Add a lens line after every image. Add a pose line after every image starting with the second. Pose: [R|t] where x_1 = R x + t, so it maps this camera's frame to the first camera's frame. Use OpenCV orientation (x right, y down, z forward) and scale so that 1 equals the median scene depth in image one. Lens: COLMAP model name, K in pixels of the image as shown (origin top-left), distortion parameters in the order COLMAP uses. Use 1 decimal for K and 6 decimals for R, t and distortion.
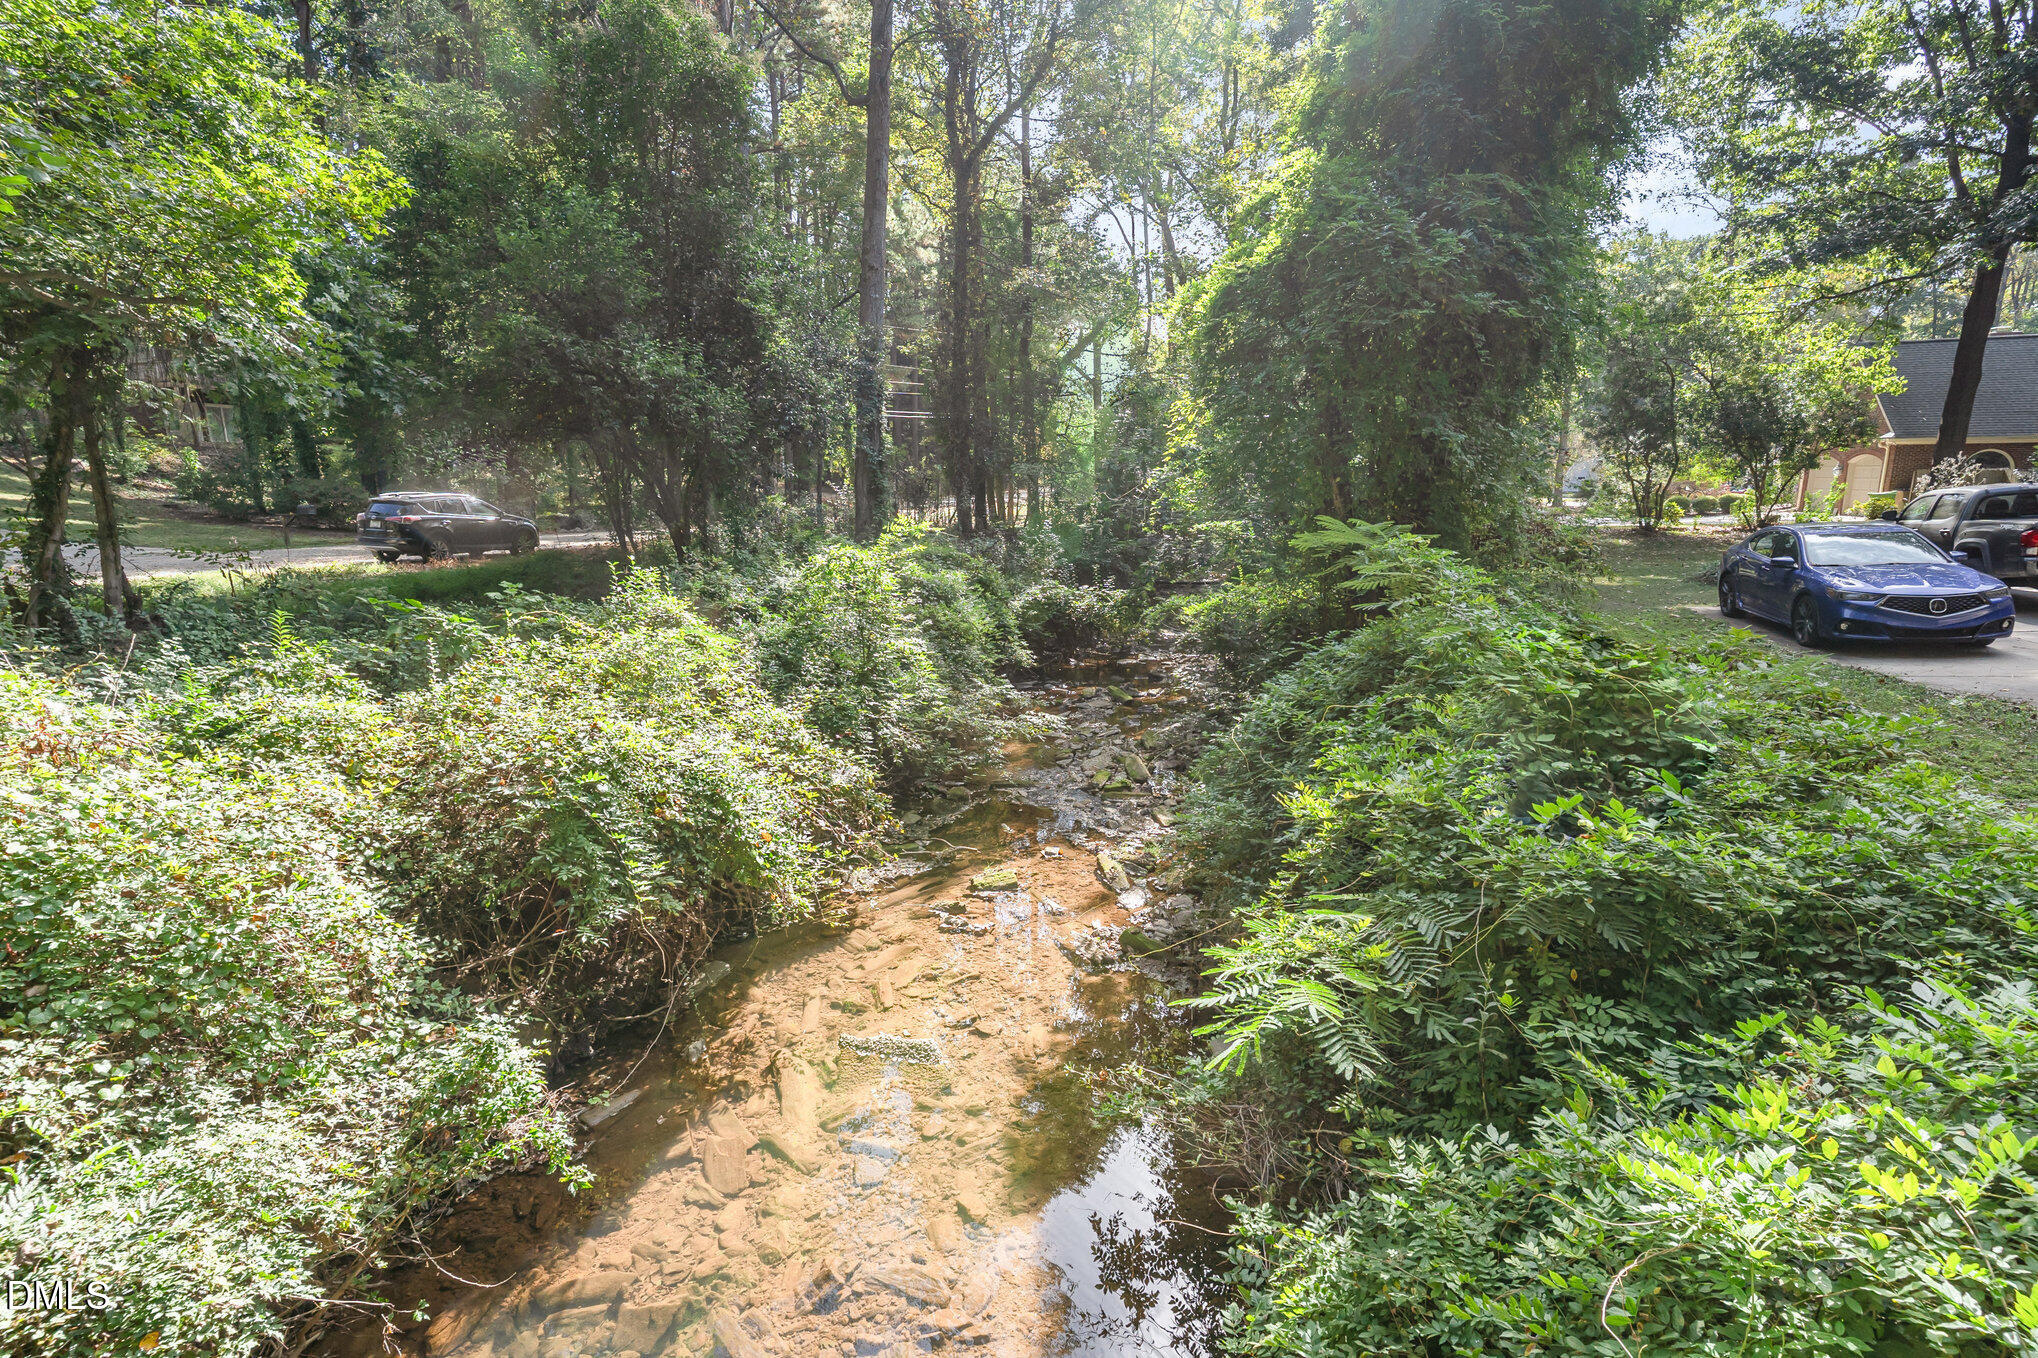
lens RADIAL K [[968.9, 0, 1019.0], [0, 968.9, 679.0], [0, 0, 1]] dist [0.000154, -0.000159]
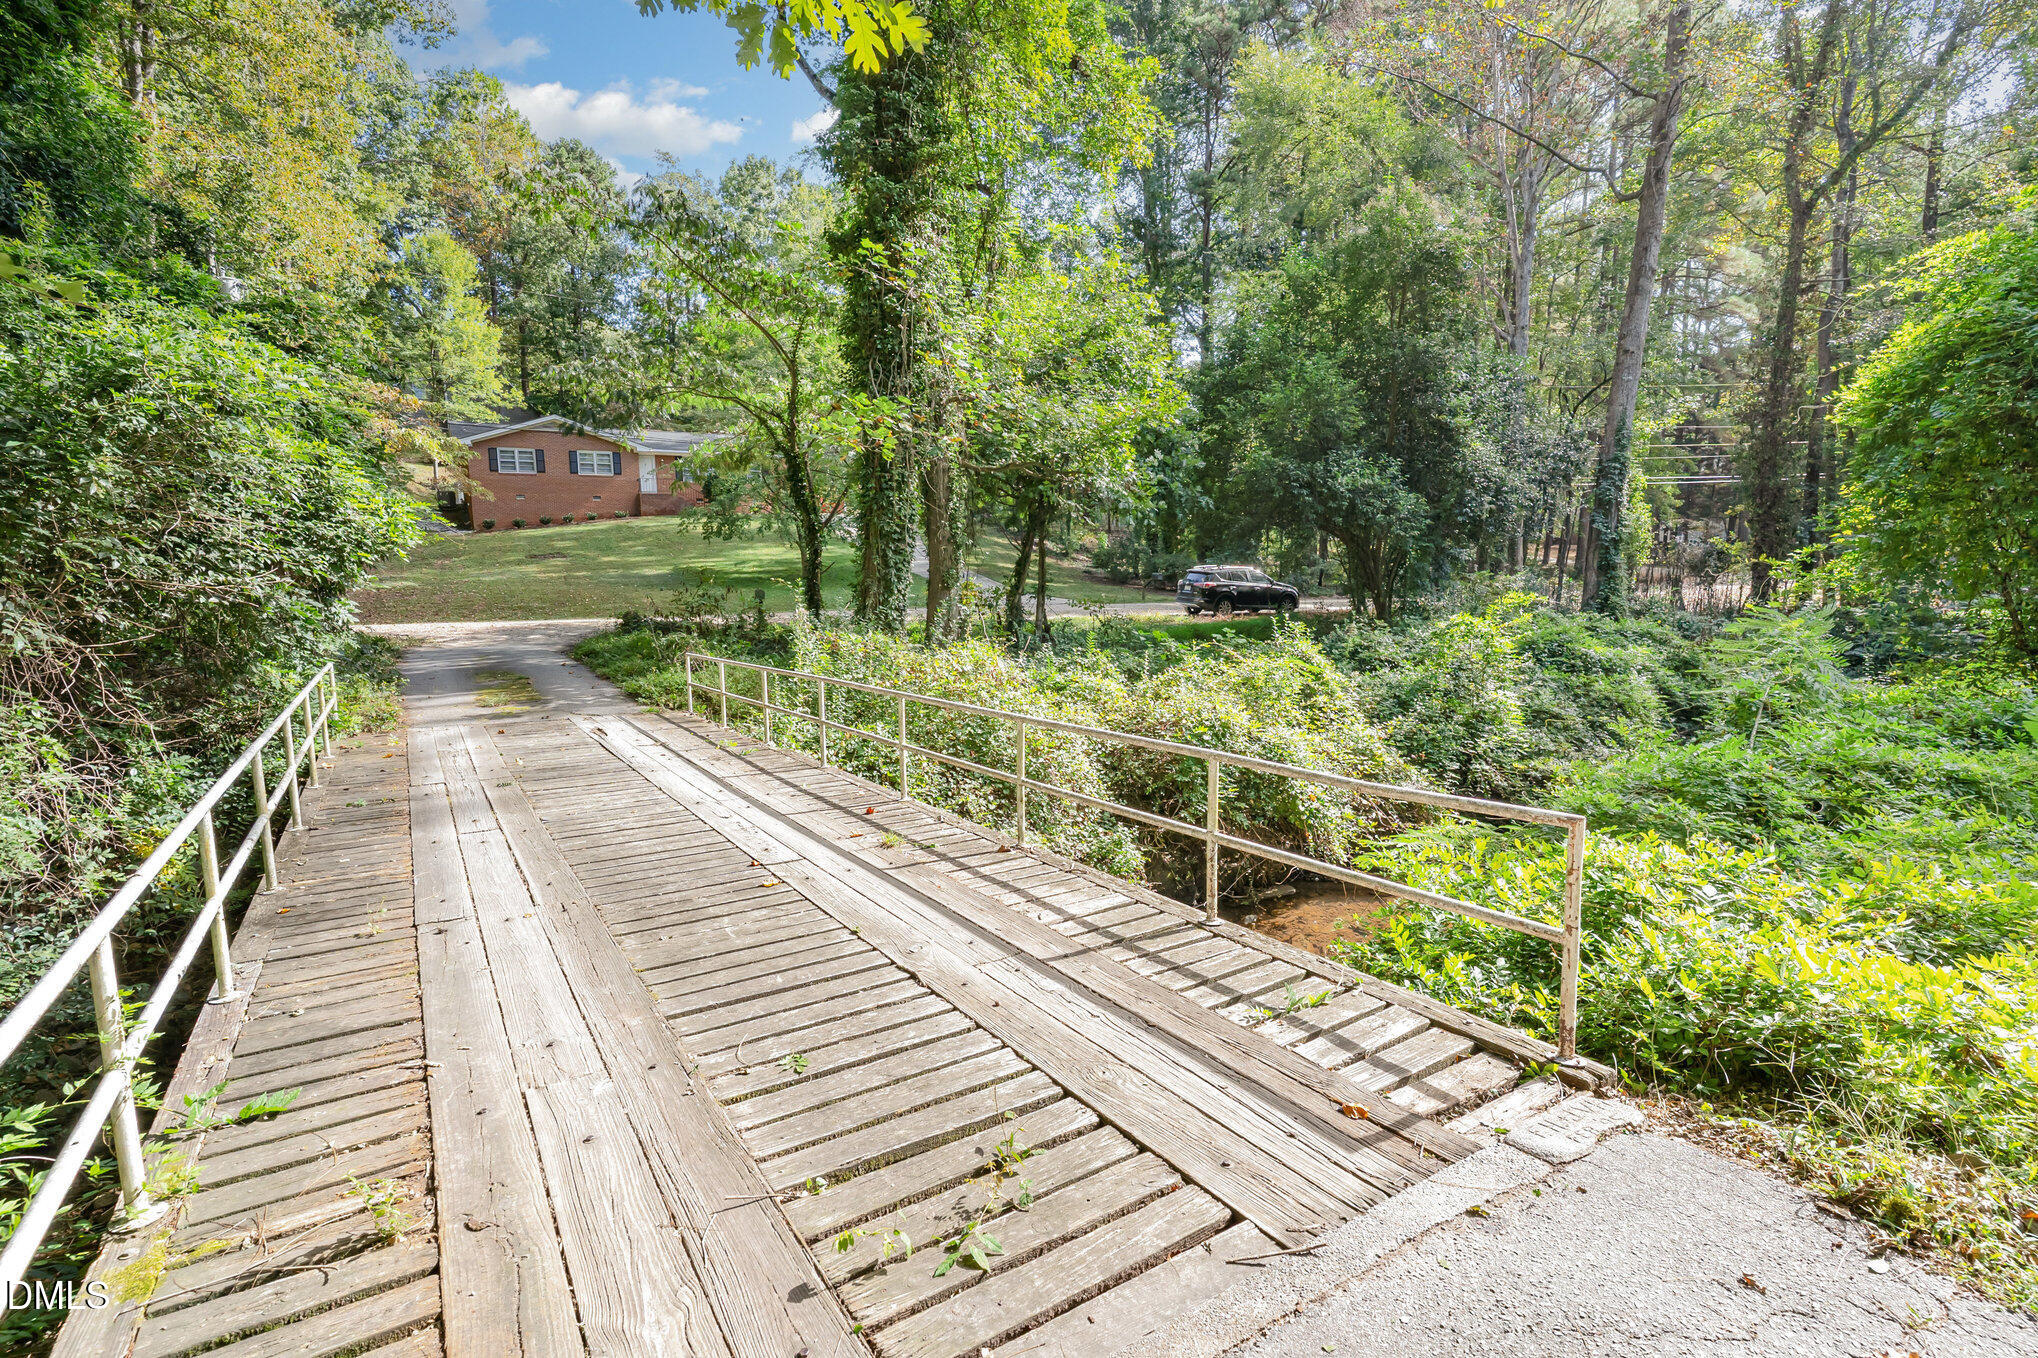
lens RADIAL K [[968.9, 0, 1019.0], [0, 968.9, 679.0], [0, 0, 1]] dist [0.000154, -0.000159]
pose [[0.701559, 0.090815, -0.706801, 0.312945], [-0.139598, 0.990143, -0.011341, 0.039177], [0.698805, 0.106624, 0.707321, -0.278908]]
